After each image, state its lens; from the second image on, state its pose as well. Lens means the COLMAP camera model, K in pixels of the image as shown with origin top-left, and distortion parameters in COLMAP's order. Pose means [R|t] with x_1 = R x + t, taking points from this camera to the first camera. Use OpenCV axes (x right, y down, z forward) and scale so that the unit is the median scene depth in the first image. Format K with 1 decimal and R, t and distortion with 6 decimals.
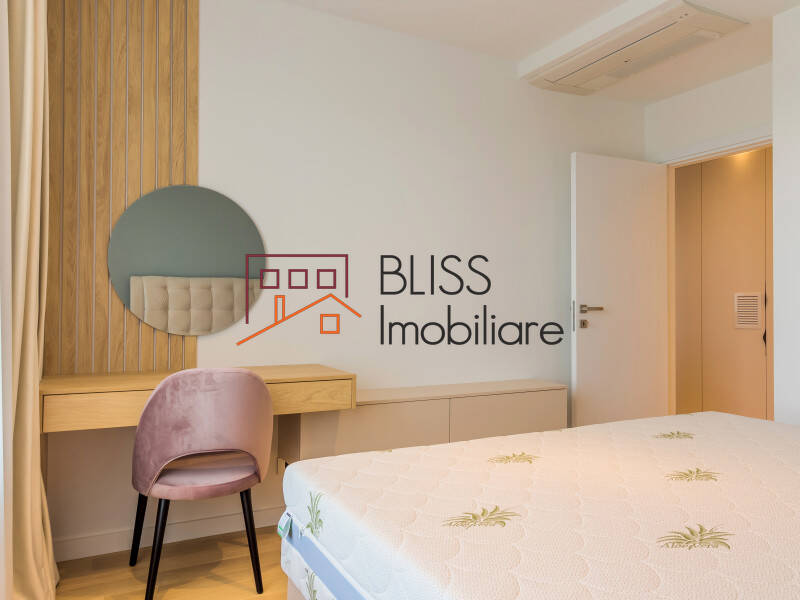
lens RADIAL K [[603.3, 0, 424.1], [0, 603.3, 288.7], [0, 0, 1]] dist [-0.003296, 0.030805]
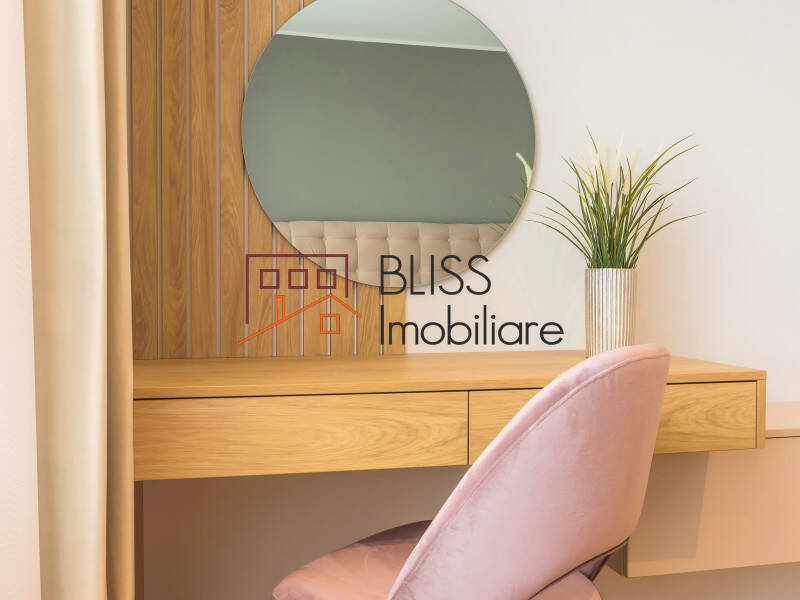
lens RADIAL K [[603.3, 0, 398.7], [0, 603.3, 302.8], [0, 0, 1]] dist [-0.003296, 0.030805]
pose [[0.974845, -0.006434, -0.222791, -0.283678], [0.008748, 0.999918, 0.009403, 0.089922], [0.222713, -0.011115, 0.974821, 0.535443]]
